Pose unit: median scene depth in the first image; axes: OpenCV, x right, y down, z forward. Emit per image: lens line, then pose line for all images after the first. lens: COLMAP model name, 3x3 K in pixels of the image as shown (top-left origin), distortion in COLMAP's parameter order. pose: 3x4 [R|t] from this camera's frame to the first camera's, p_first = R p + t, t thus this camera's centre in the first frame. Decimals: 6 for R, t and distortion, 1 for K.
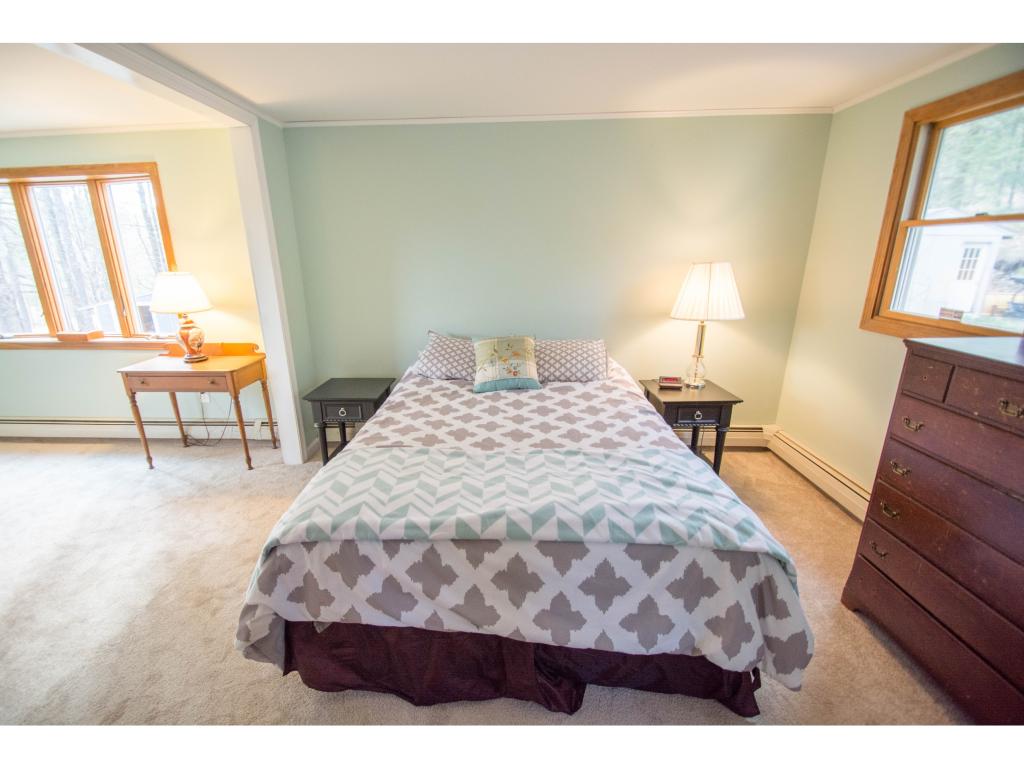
lens RADIAL K [[453.5, 0, 502.1], [0, 453.5, 390.7], [0, 0, 1]] dist [0.009313, -0.011383]
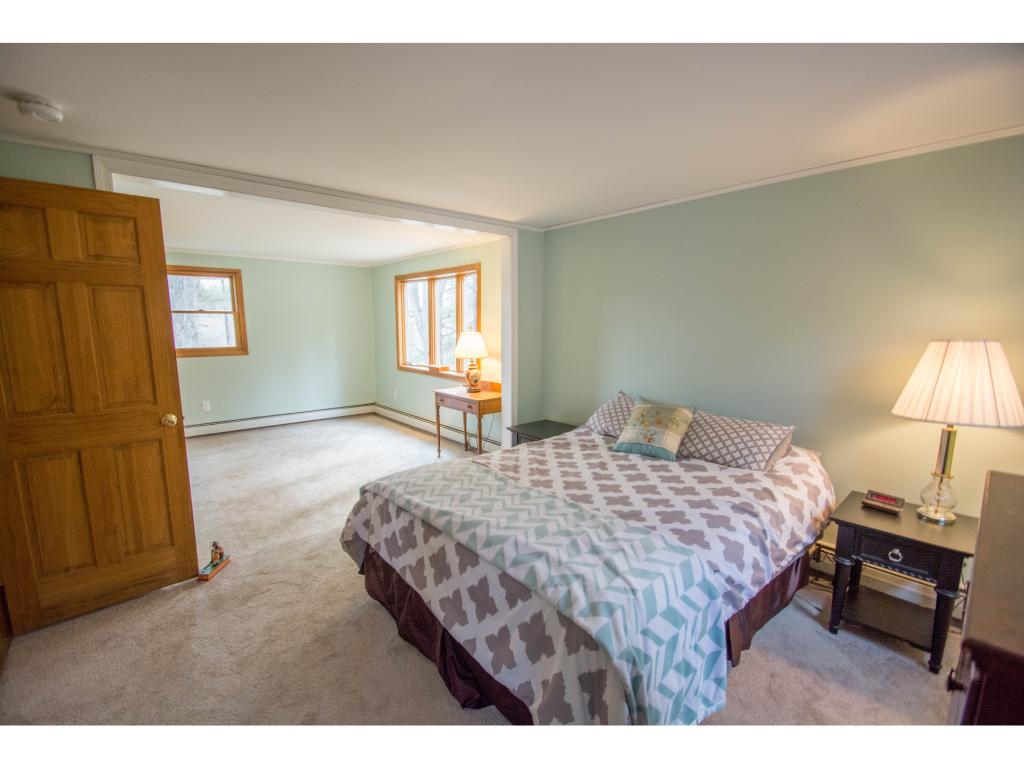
lens RADIAL K [[453.5, 0, 491.6], [0, 453.5, 388.7], [0, 0, 1]] dist [0.009313, -0.011383]
pose [[0.676510, 0.119612, -0.726655, 0.528233], [-0.219714, 0.974565, -0.044133, -0.029059], [0.702894, 0.189513, 0.685583, 0.052568]]
